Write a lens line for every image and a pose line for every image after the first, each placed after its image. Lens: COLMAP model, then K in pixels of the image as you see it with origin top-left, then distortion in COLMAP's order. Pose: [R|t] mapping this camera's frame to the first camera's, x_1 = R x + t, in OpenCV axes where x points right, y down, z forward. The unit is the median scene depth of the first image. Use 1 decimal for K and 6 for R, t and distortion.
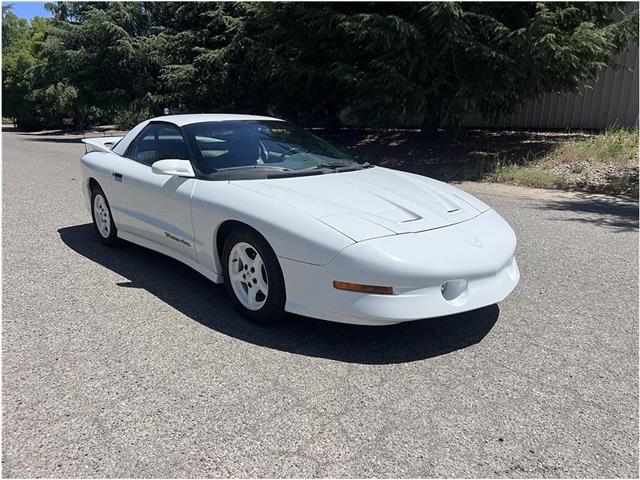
lens RADIAL K [[494.1, 0, 320.0], [0, 494.1, 240.0], [0, 0, 1]] dist [0.062212, -0.071047]
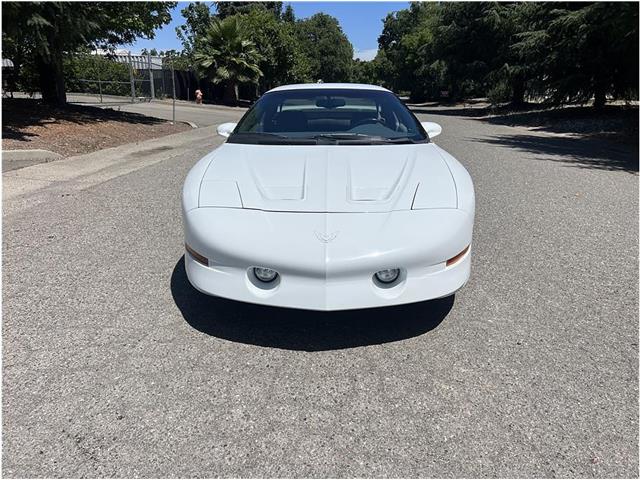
lens RADIAL K [[494.1, 0, 320.0], [0, 494.1, 240.0], [0, 0, 1]] dist [0.062212, -0.071047]
pose [[0.707737, 0.206060, -0.675757, 0.129740], [-0.172051, 0.977992, 0.118029, -0.012570], [0.685206, 0.032731, 0.727613, 0.058286]]
